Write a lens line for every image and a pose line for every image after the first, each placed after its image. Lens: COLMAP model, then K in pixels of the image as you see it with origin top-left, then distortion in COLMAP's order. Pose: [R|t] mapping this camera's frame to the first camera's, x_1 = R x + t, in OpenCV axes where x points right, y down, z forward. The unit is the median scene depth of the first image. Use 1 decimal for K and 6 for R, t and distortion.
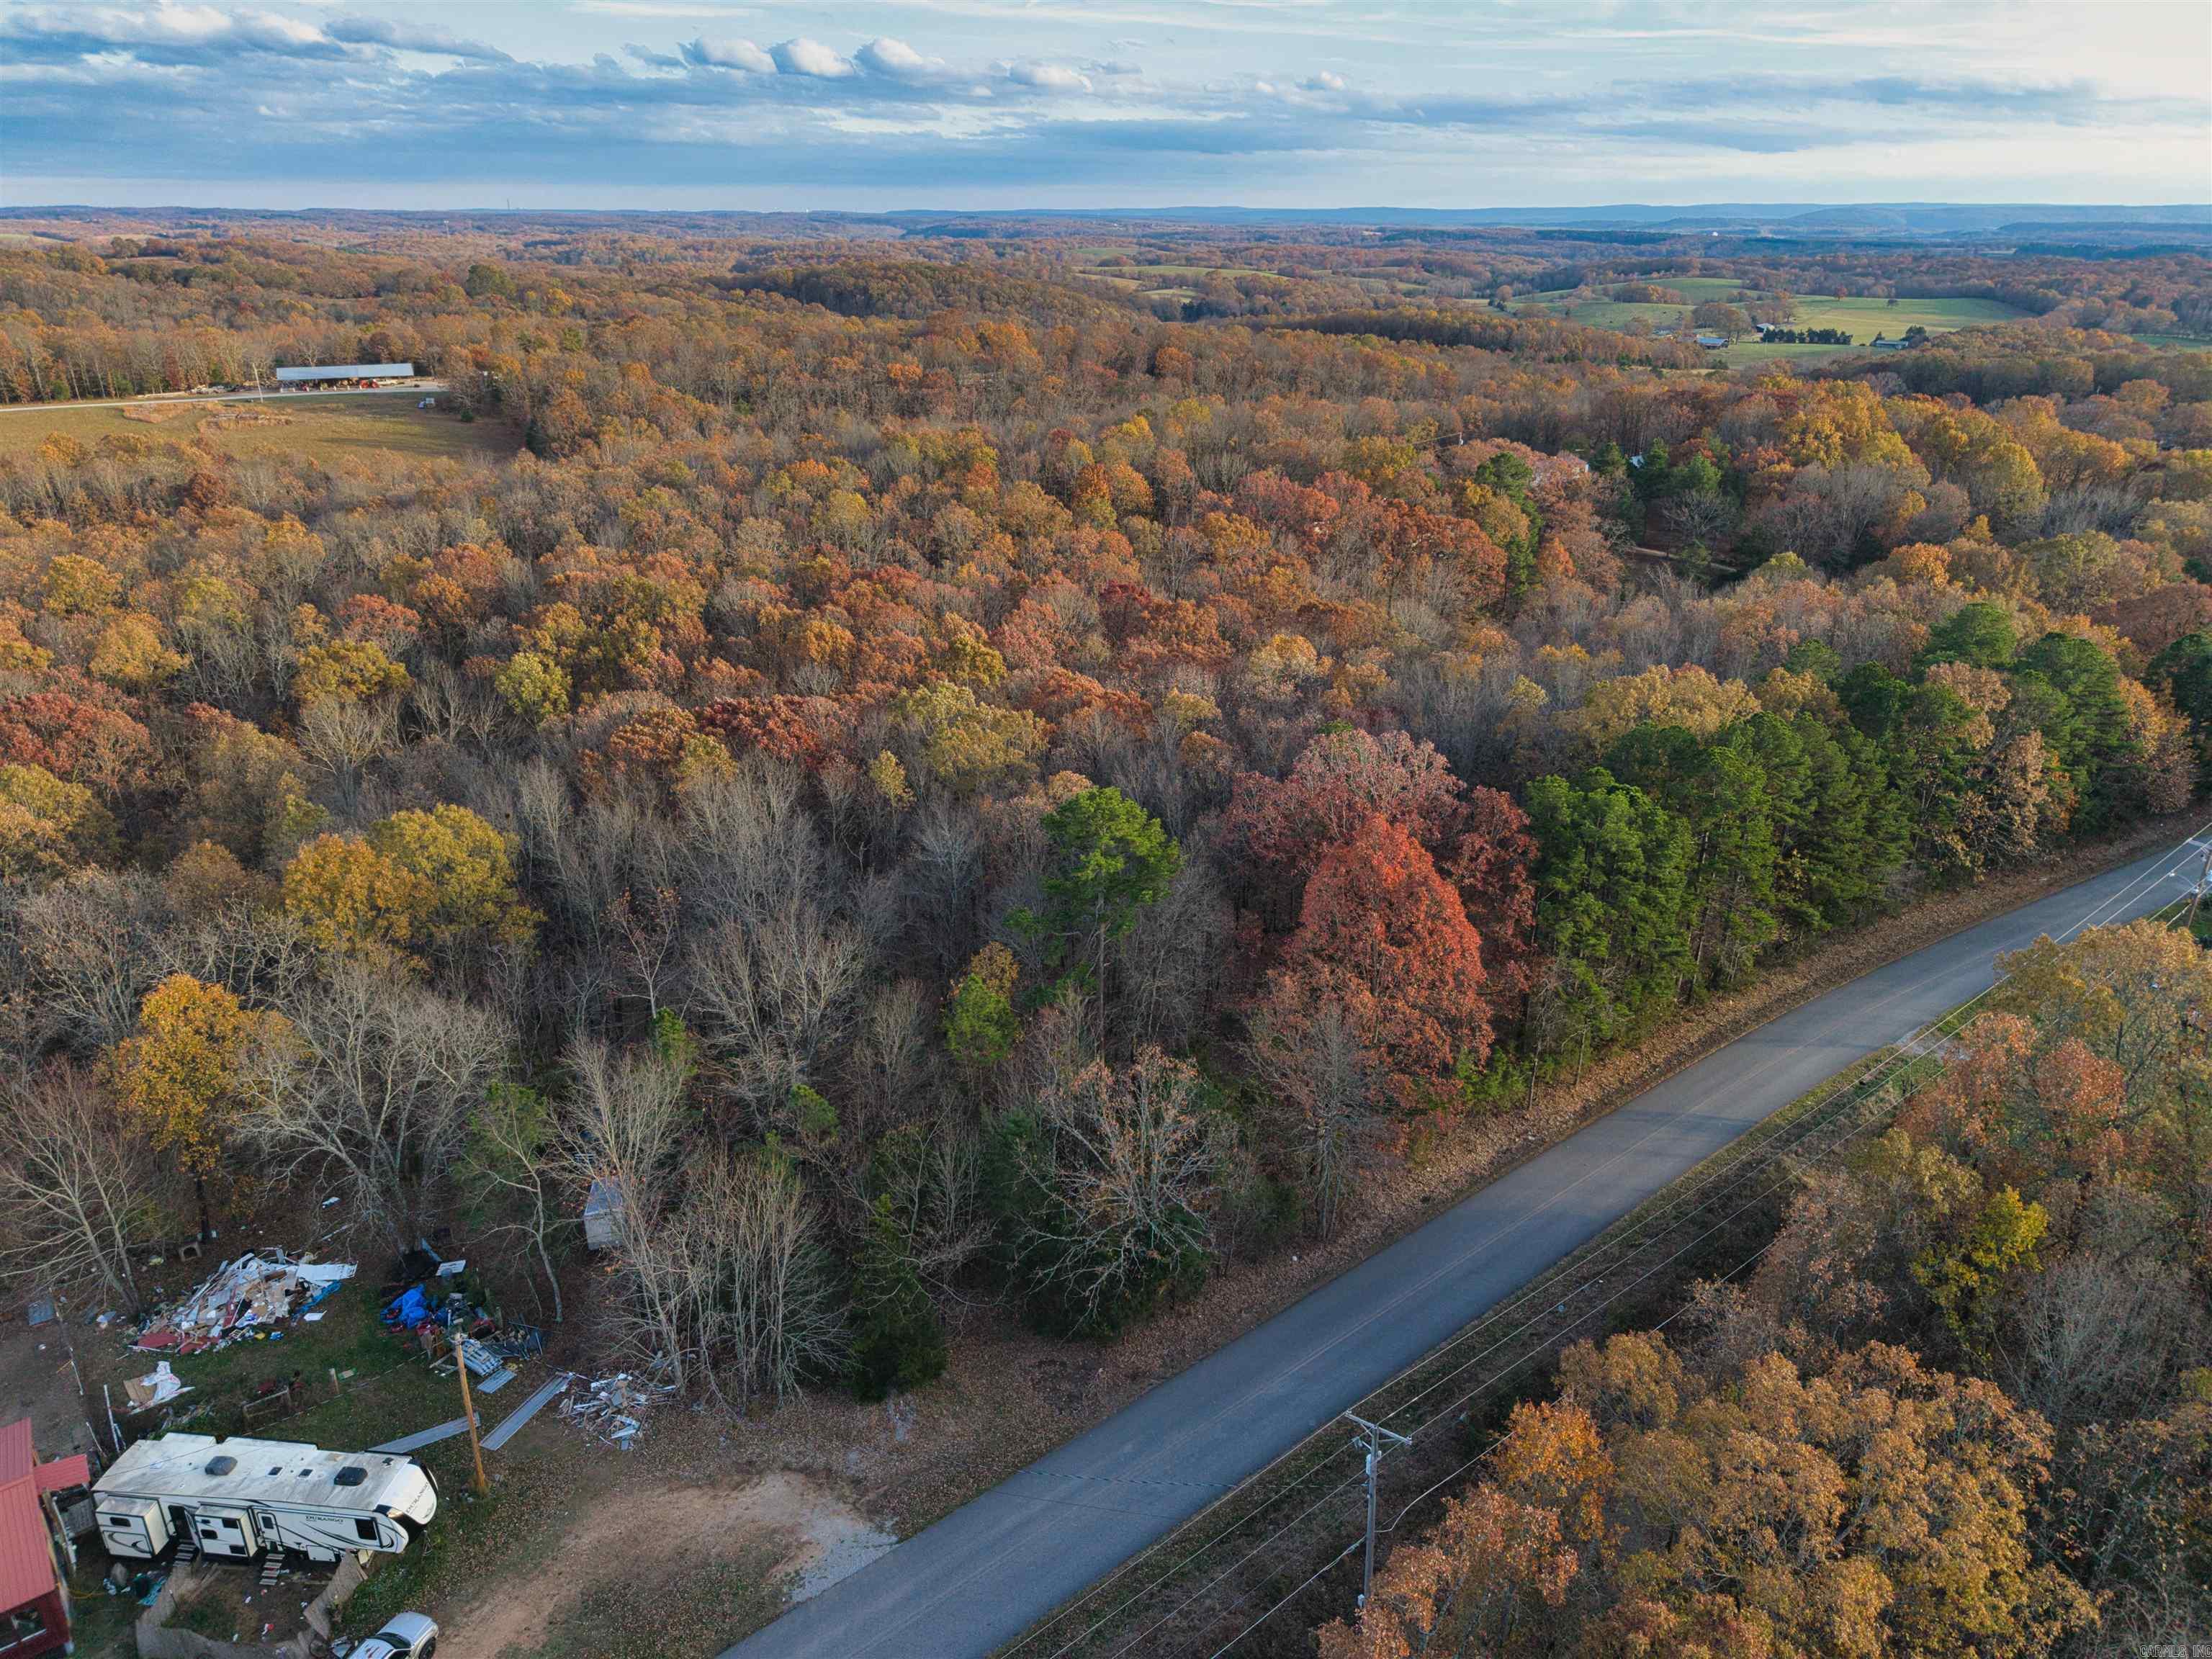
lens RADIAL K [[1484.4, 0, 1113.9], [0, 1484.4, 820.6], [0, 0, 1]] dist [0.028451, -0.028558]
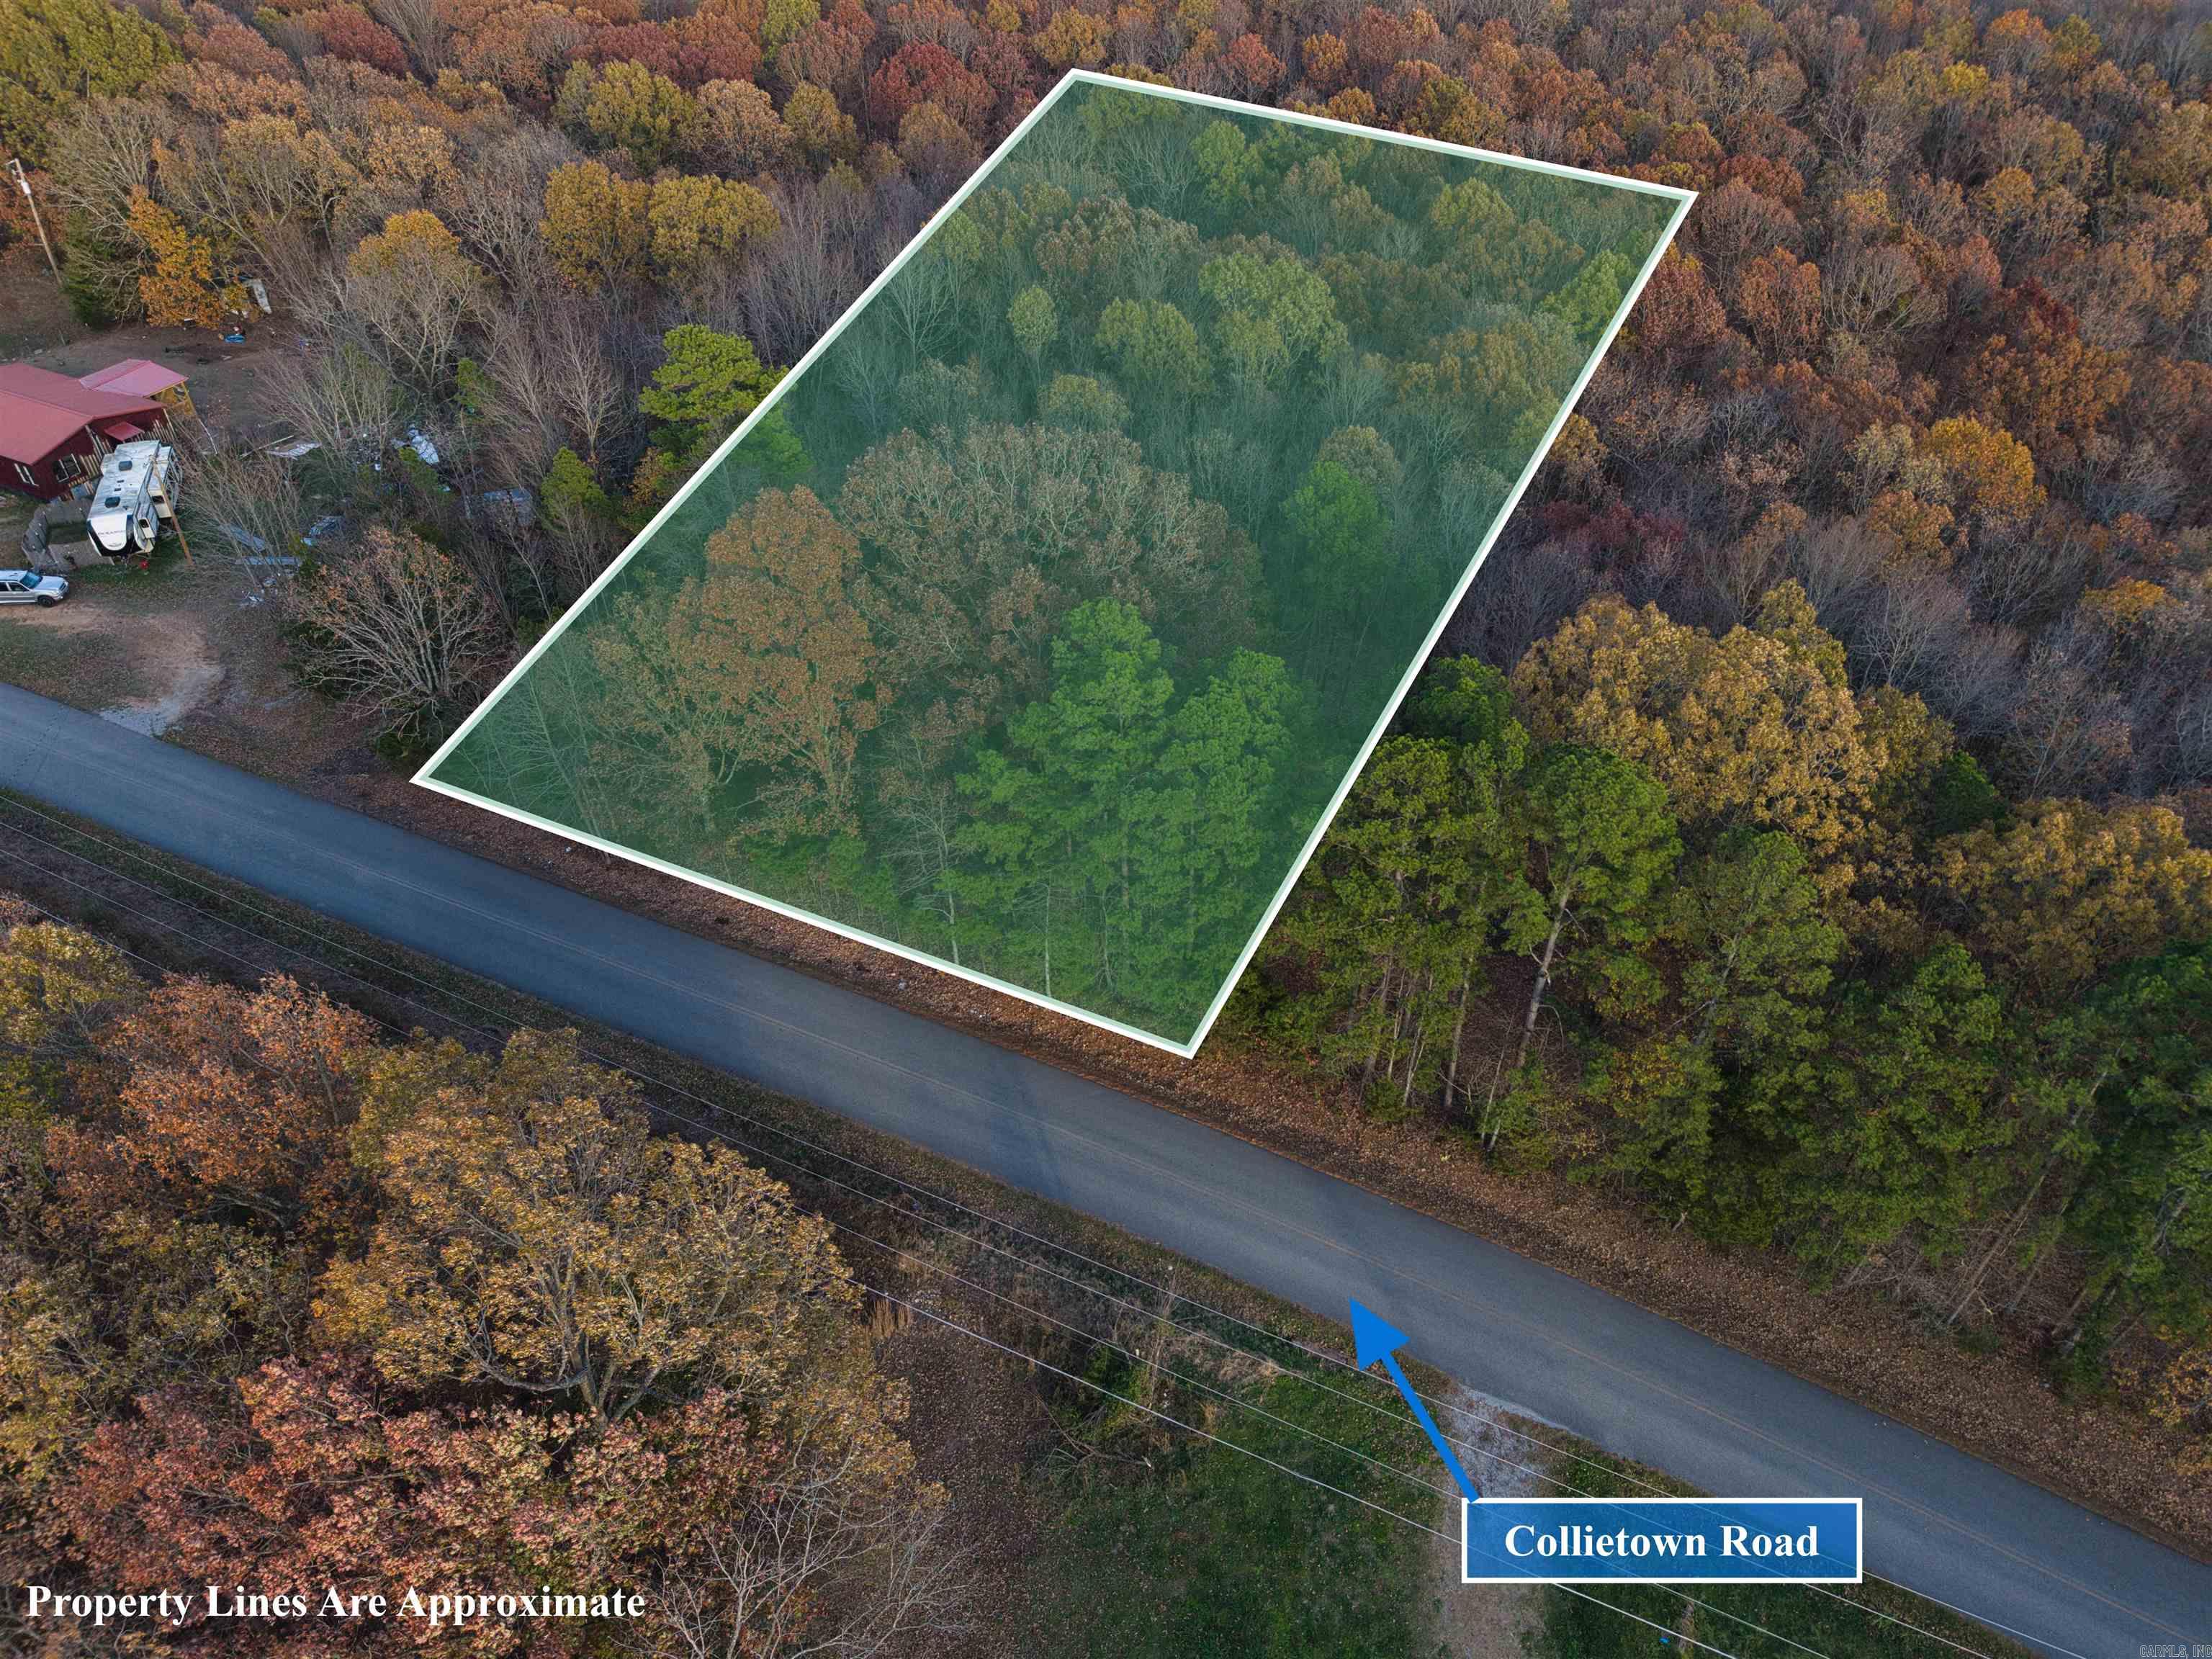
lens RADIAL K [[1484.4, 0, 1113.9], [0, 1484.4, 820.6], [0, 0, 1]] dist [0.028451, -0.028558]
pose [[0.435428, 0.577143, -0.690875, 0.517815], [-0.351659, 0.815520, 0.459634, -0.164034], [0.828697, 0.042815, 0.558057, 0.409472]]
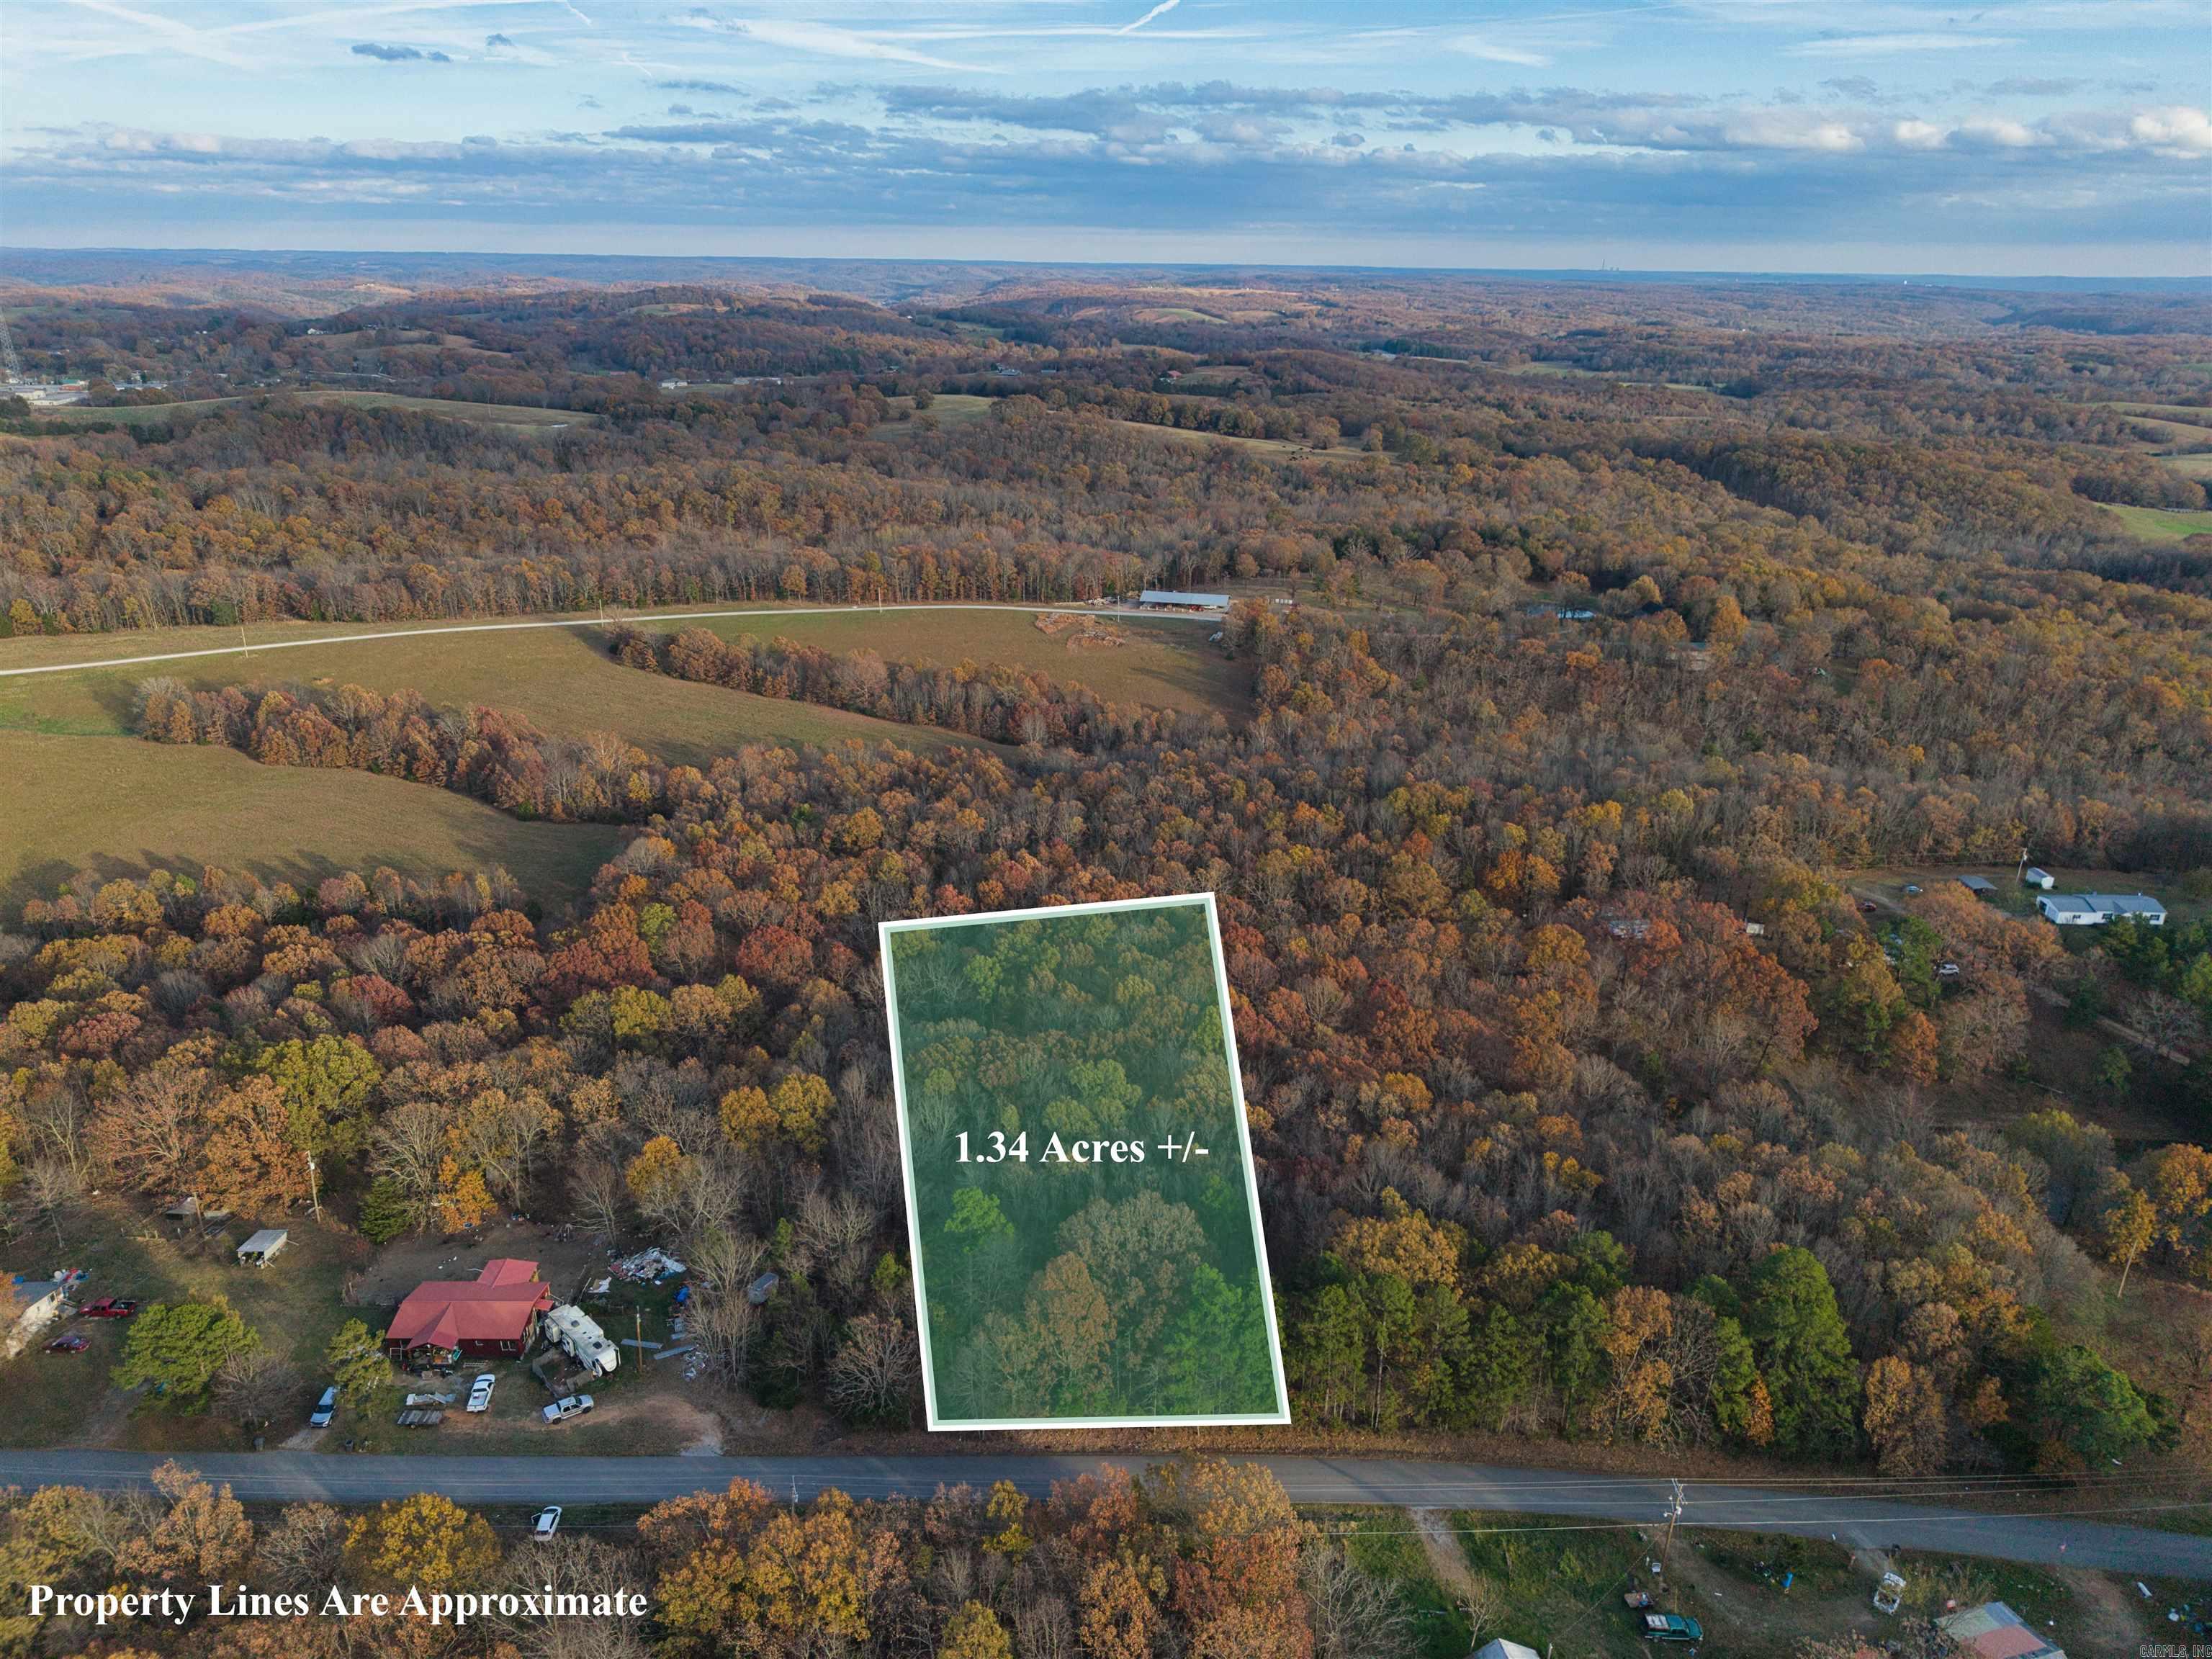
lens RADIAL K [[1484.4, 0, 1113.9], [0, 1484.4, 820.6], [0, 0, 1]] dist [0.028451, -0.028558]
pose [[0.788368, 0.227503, -0.571592, 0.724499], [-0.245156, 0.968330, 0.047280, -0.398297], [0.564247, 0.102855, 0.819174, -0.399209]]
